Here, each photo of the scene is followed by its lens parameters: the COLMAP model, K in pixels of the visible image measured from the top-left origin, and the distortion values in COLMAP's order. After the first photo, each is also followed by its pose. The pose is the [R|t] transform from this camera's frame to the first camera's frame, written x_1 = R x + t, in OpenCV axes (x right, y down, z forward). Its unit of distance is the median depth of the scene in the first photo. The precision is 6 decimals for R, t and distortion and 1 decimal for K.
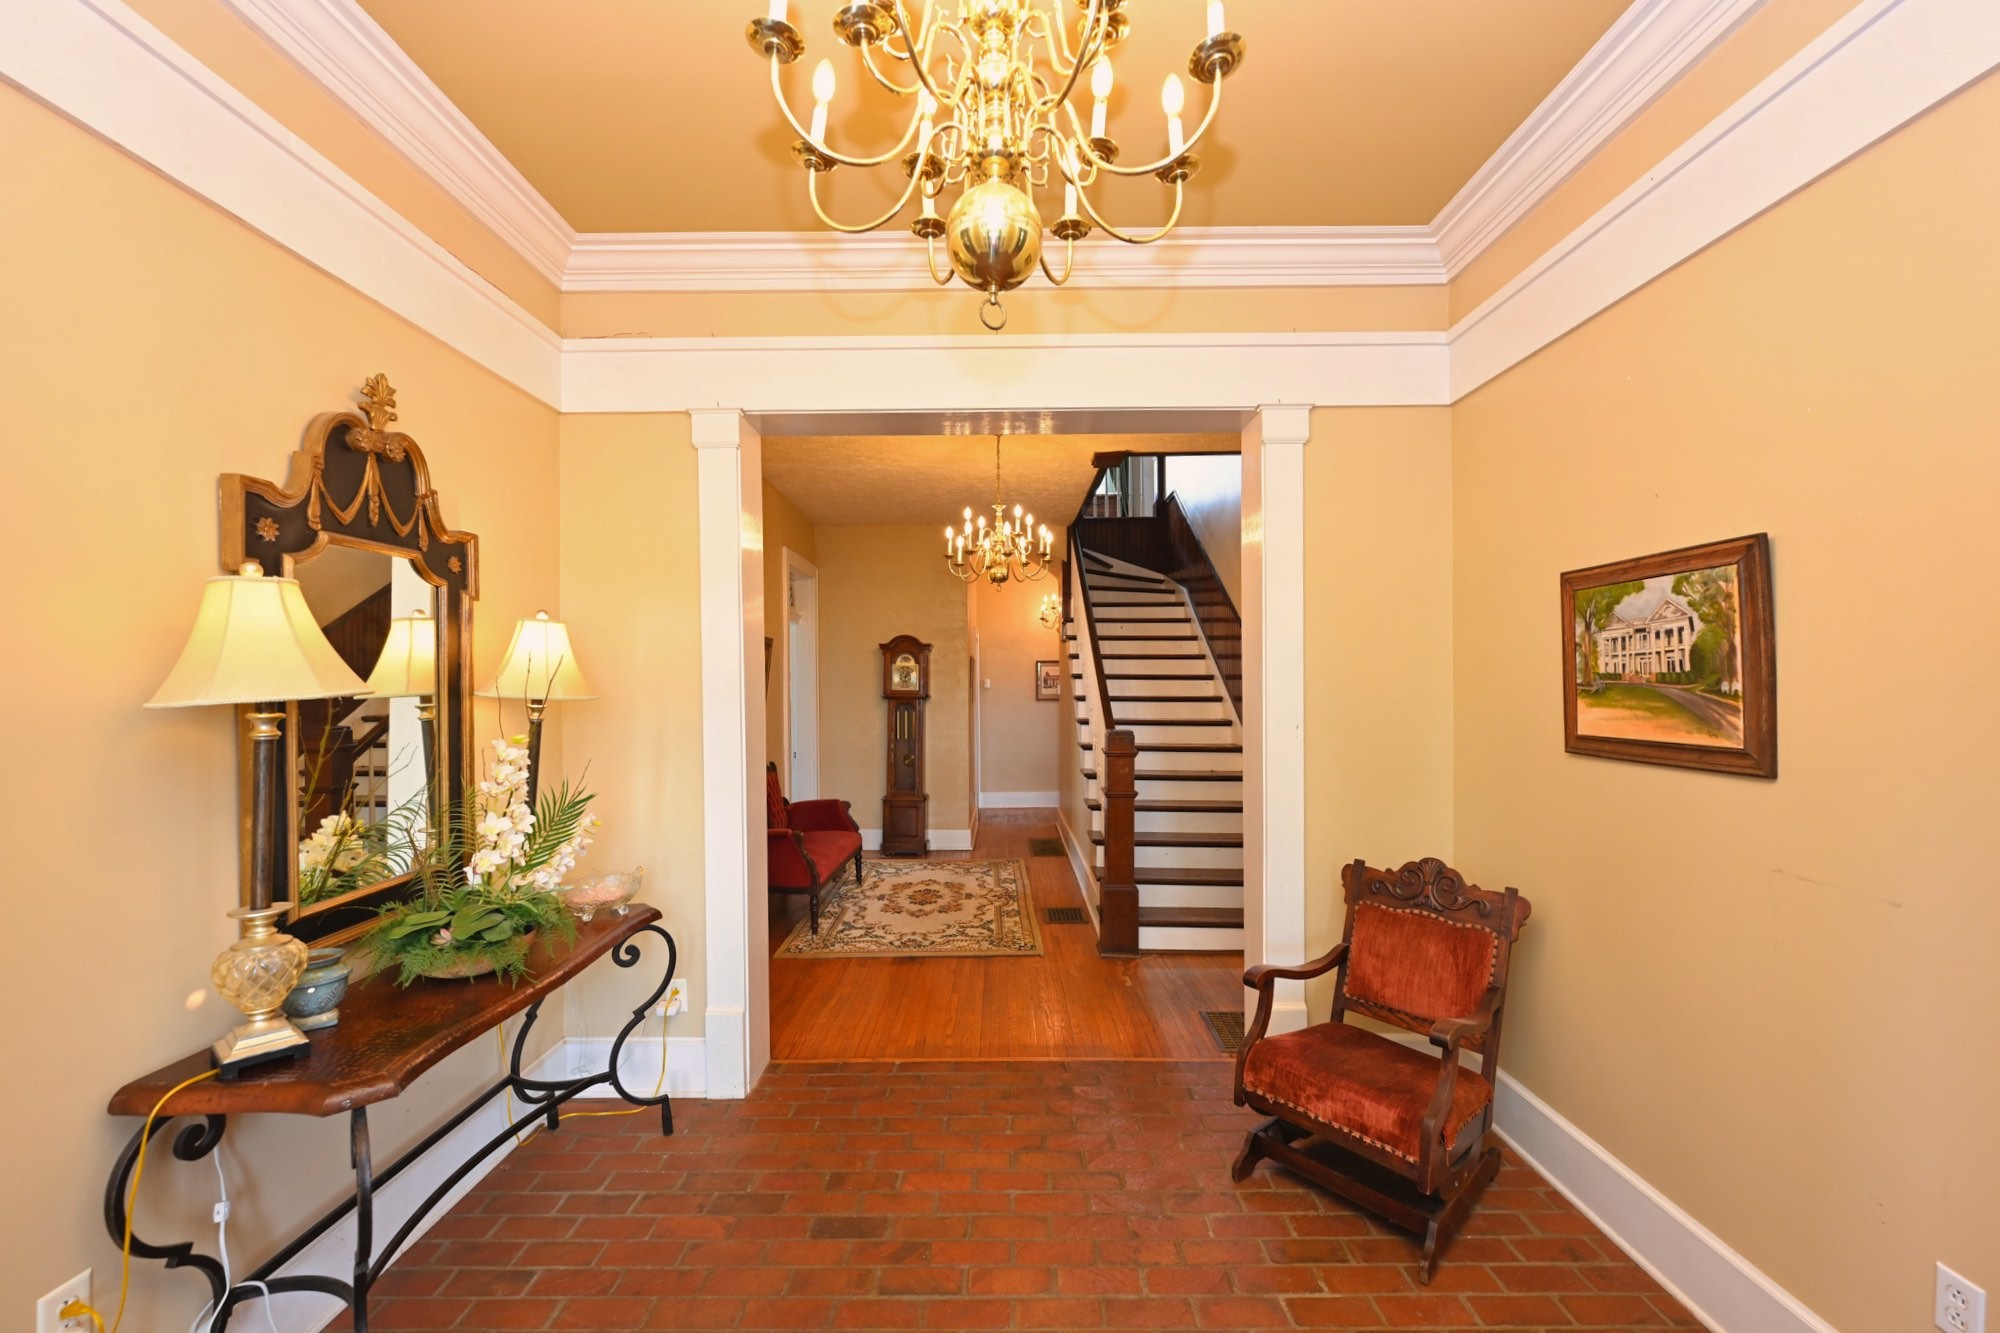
lens RADIAL K [[786.3, 0, 998.2], [0, 786.3, 671.2], [0, 0, 1]] dist [-0.003778, -0.000234]
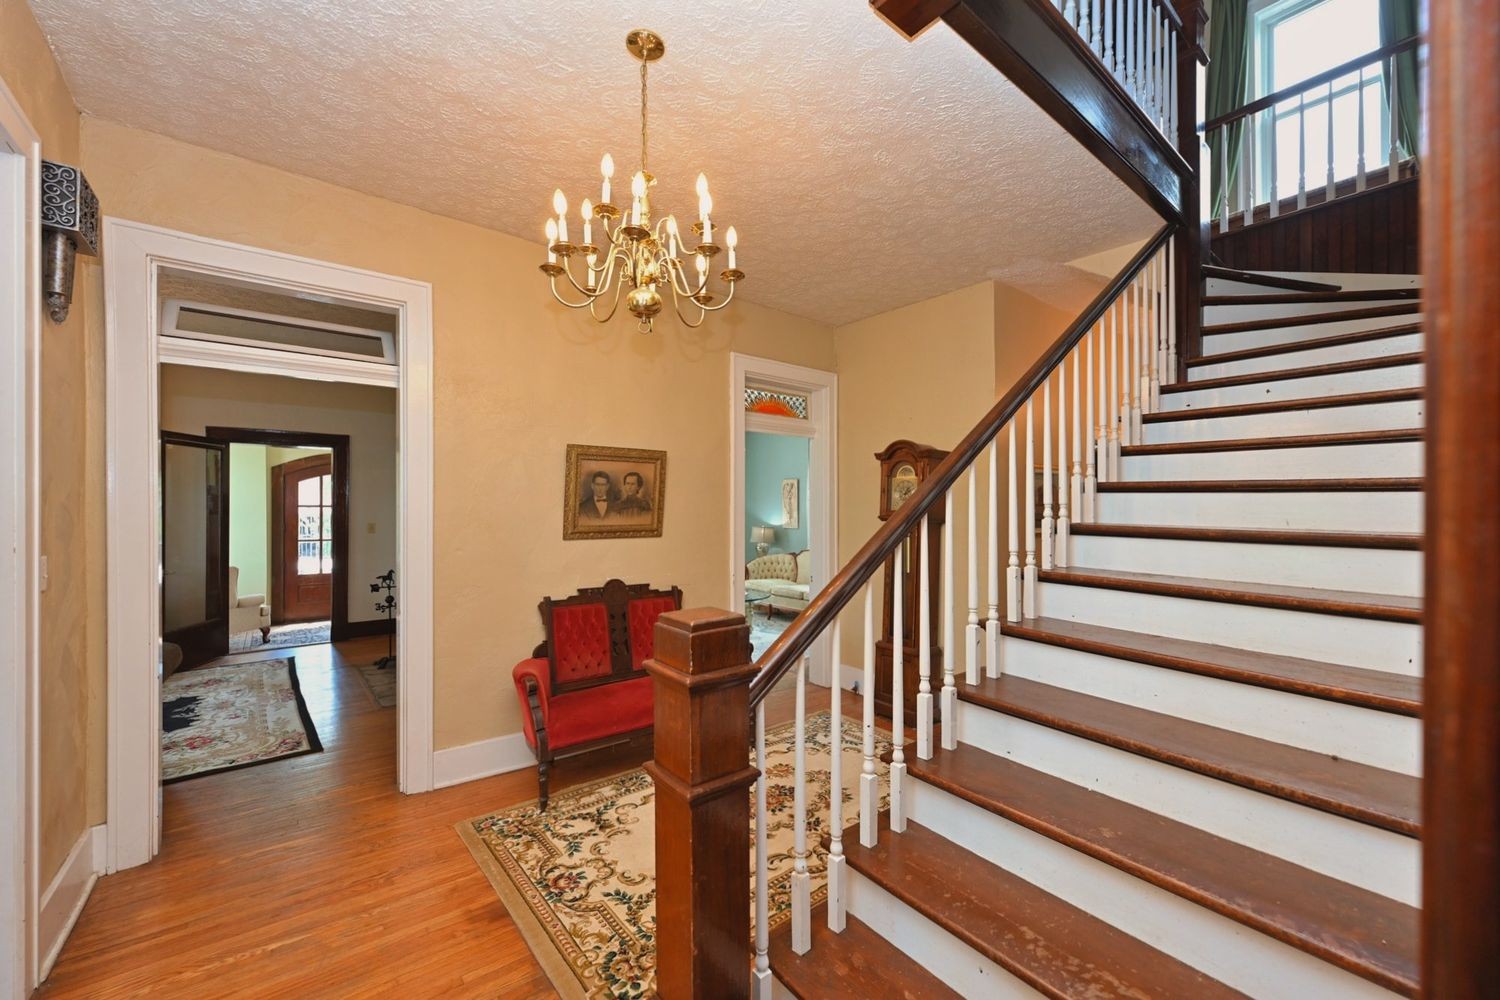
lens RADIAL K [[589.7, 0, 754.0], [0, 589.7, 502.5], [0, 0, 1]] dist [-0.003778, -0.000234]
pose [[0.629742, 0.004149, -0.776793, 0.371248], [0.004469, 0.999950, 0.008964, 0.015412], [0.776791, -0.009117, 0.629692, 0.787675]]
